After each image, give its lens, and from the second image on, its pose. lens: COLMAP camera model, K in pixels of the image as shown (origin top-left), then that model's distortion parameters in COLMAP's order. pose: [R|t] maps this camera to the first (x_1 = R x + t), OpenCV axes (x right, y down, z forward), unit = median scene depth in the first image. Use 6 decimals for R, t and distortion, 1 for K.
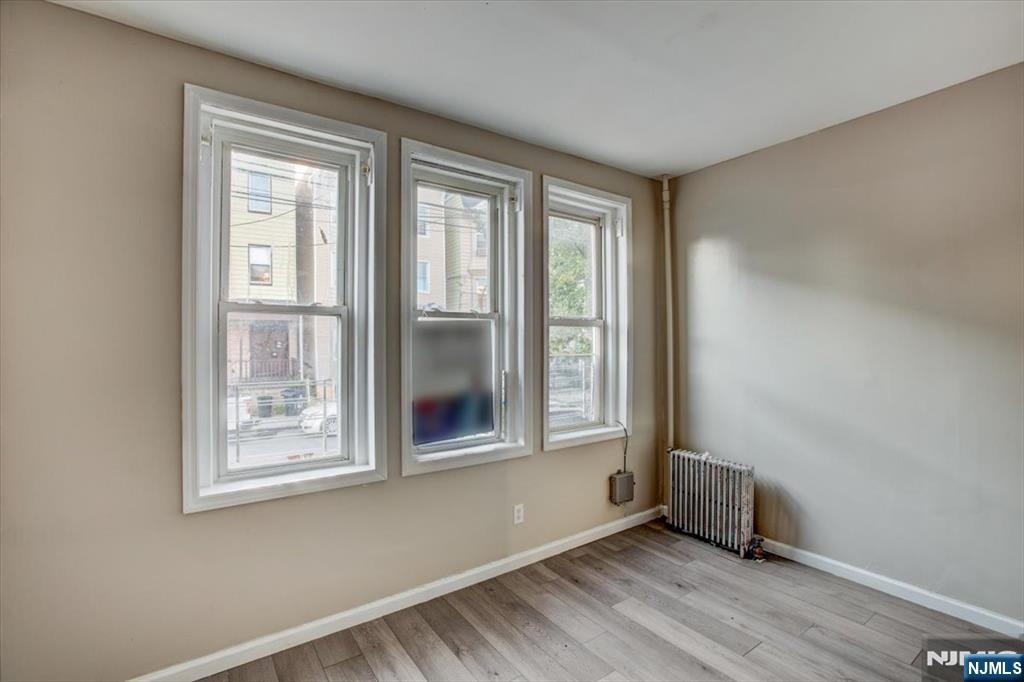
lens RADIAL K [[473.6, 0, 512.0], [0, 473.6, 341.0], [0, 0, 1]] dist [-0.039191, 0.000261]
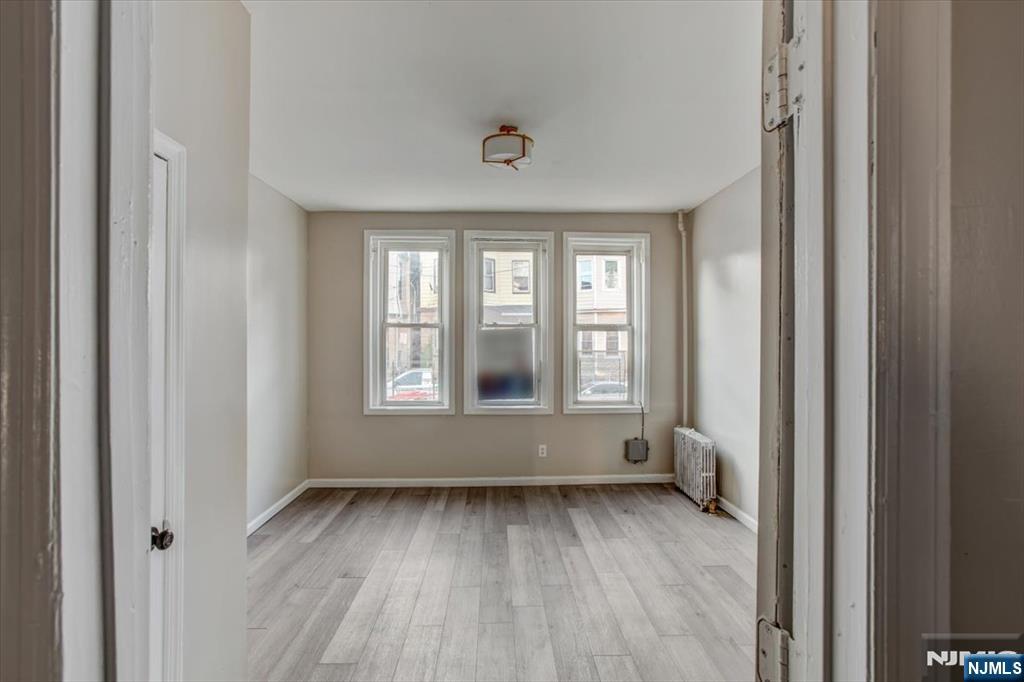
lens RADIAL K [[473.6, 0, 512.0], [0, 473.6, 341.0], [0, 0, 1]] dist [-0.039191, 0.000261]
pose [[0.836413, 0.000186, -0.548100, 0.769875], [-0.002211, 0.999993, -0.003035, 0.004059], [0.548095, 0.003750, 0.836407, -0.367351]]
